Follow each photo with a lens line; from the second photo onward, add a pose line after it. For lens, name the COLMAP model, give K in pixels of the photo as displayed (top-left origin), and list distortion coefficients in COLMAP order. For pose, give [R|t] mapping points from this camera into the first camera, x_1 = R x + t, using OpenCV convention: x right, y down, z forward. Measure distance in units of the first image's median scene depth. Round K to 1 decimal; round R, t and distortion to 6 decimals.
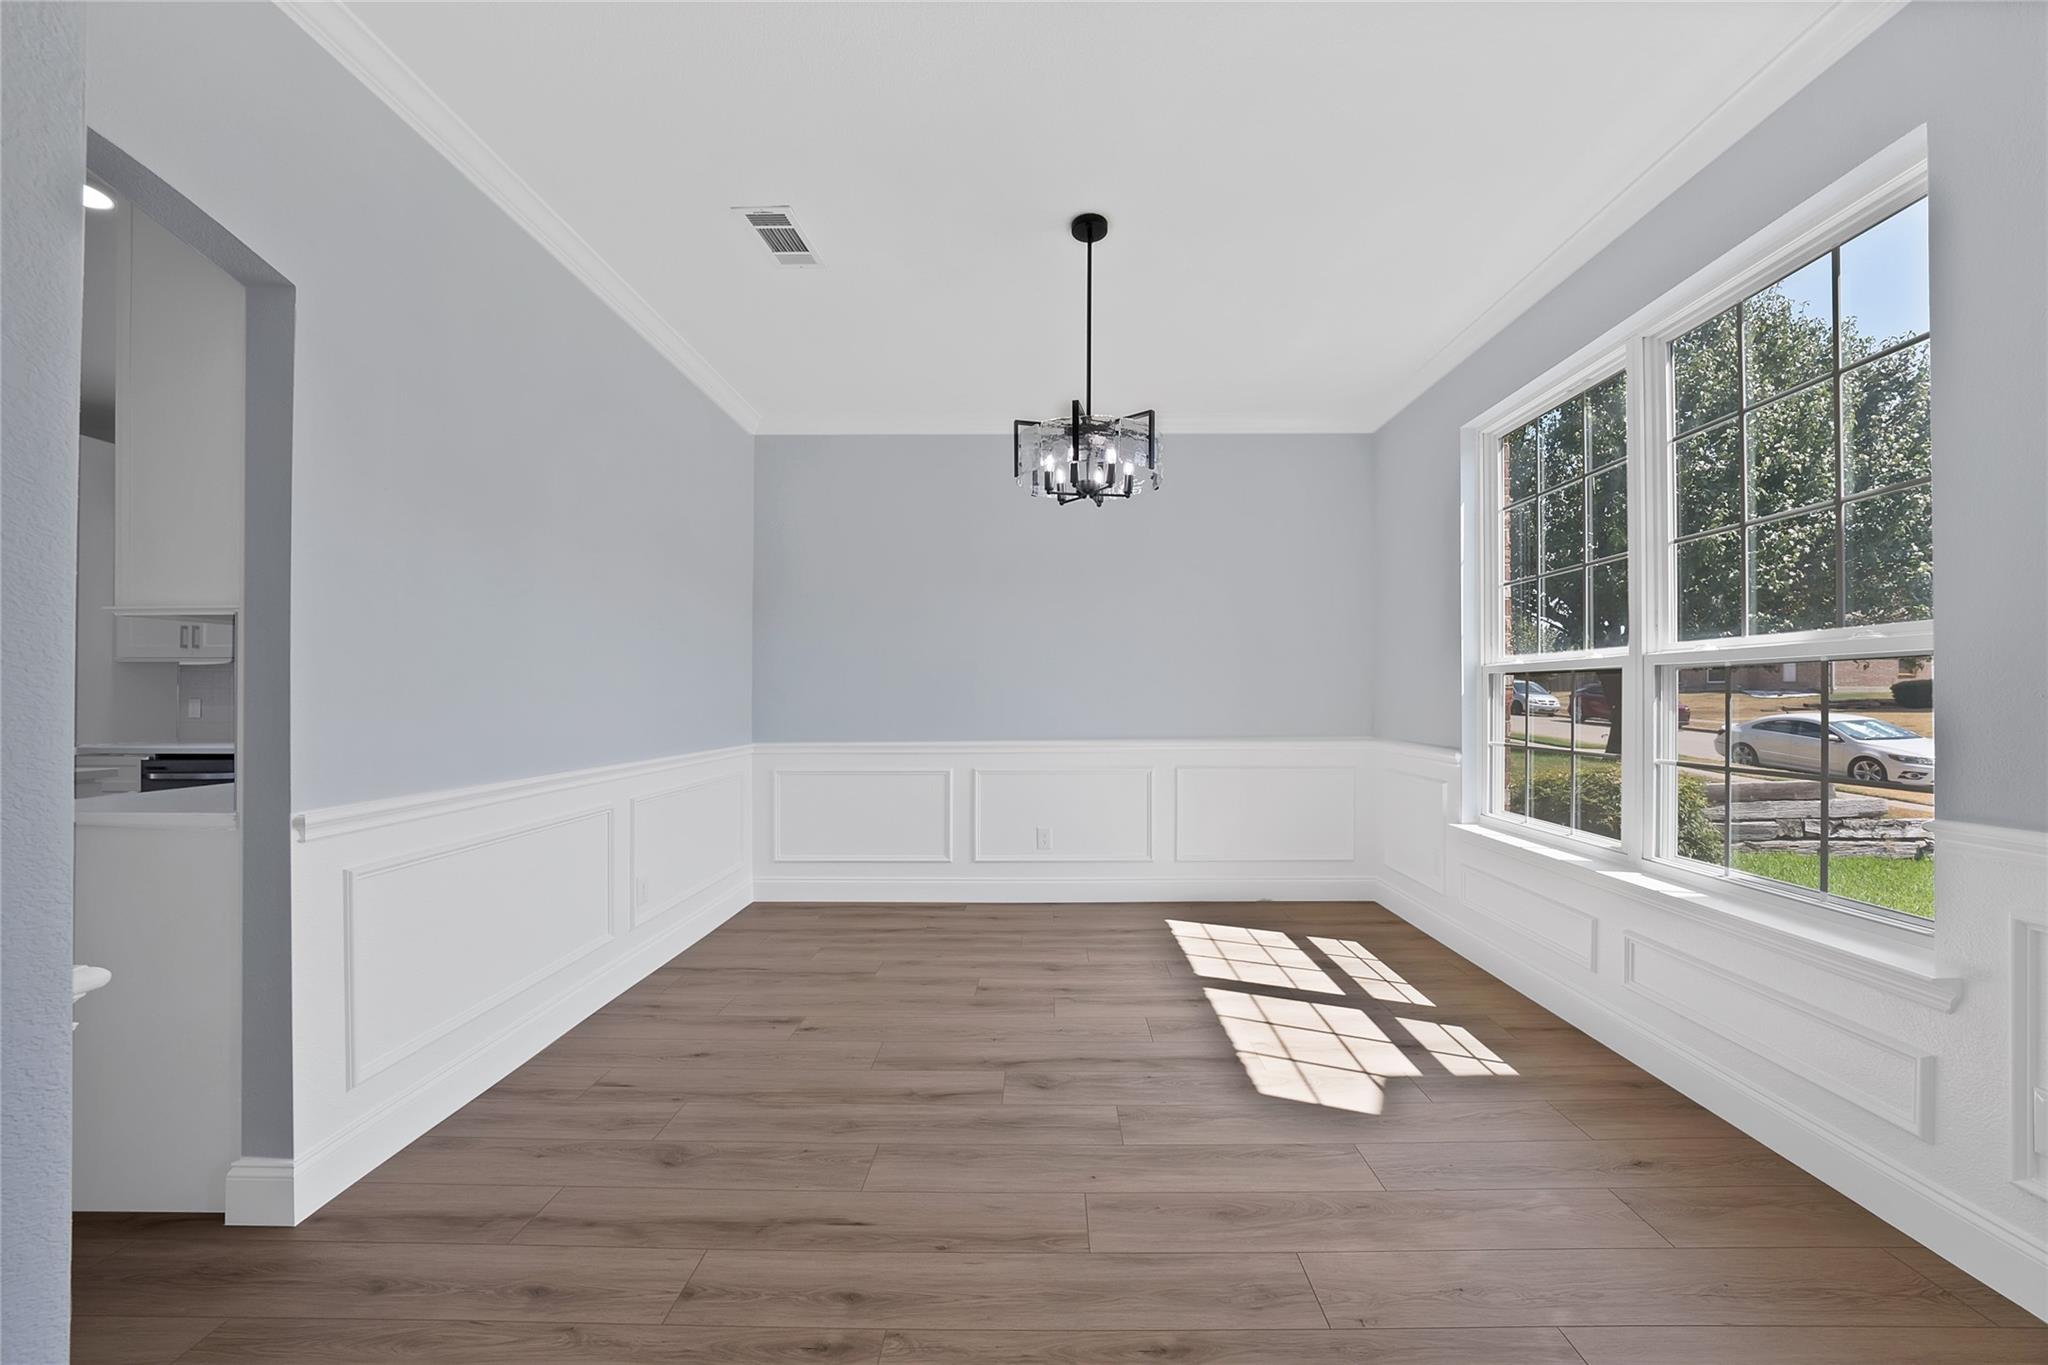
lens RADIAL K [[734.4, 0, 1015.2], [0, 734.4, 694.6], [0, 0, 1]] dist [0.000912, 0.000279]
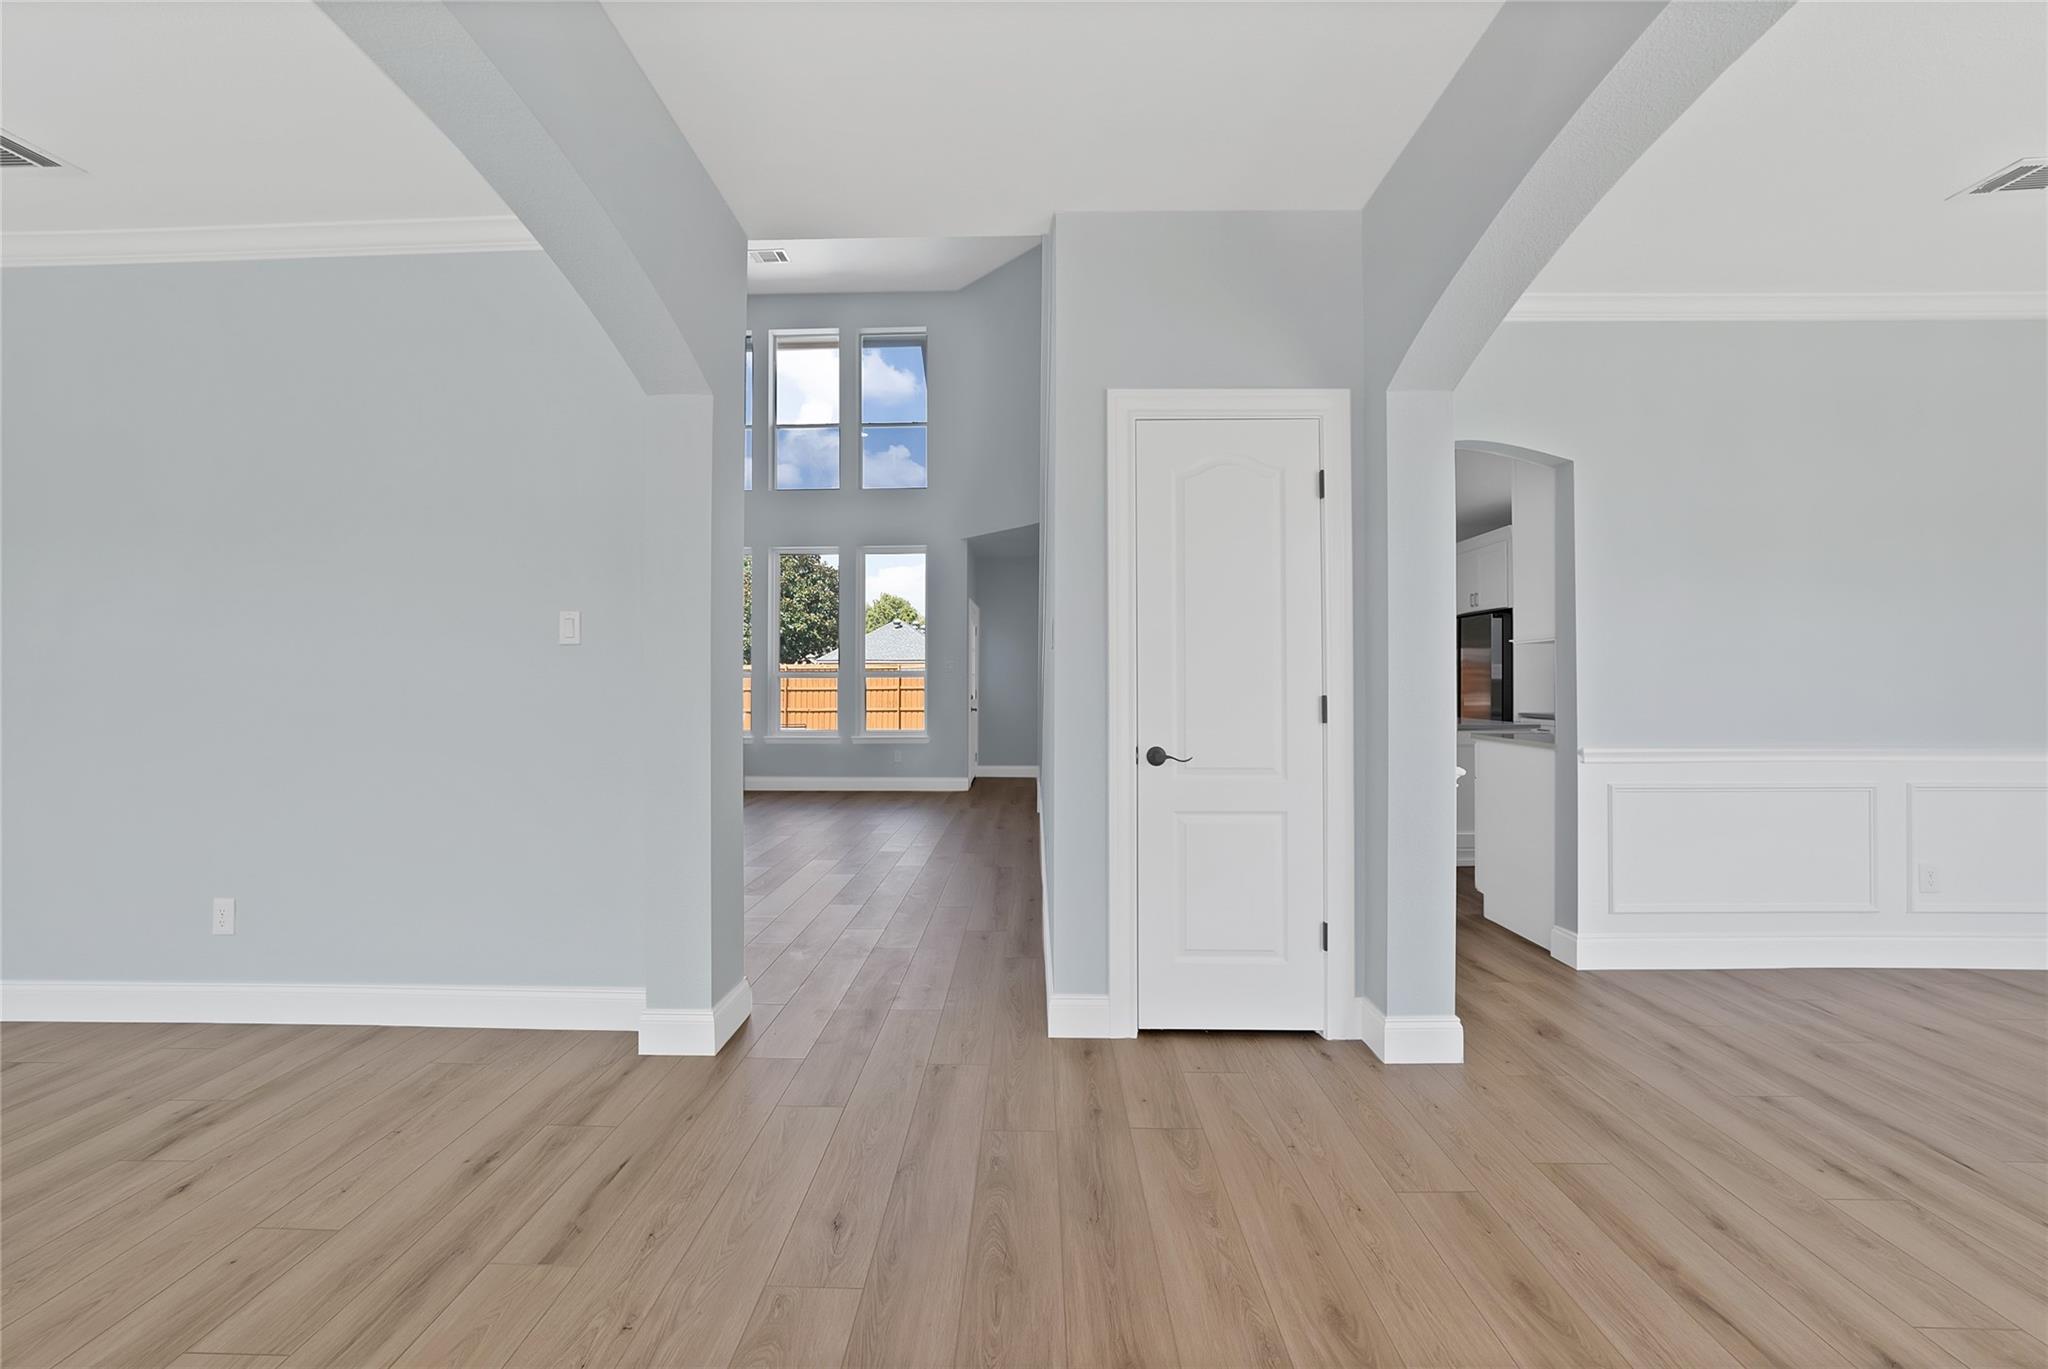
lens RADIAL K [[730.7, 0, 1024.0], [0, 730.7, 684.5], [0, 0, 1]] dist [-0.000232, 0.000131]
pose [[-0.002749, -0.003170, -0.999991, 0.821886], [0.003791, 0.999988, -0.003181, 0.008686], [0.999989, -0.003800, -0.002737, -0.362094]]
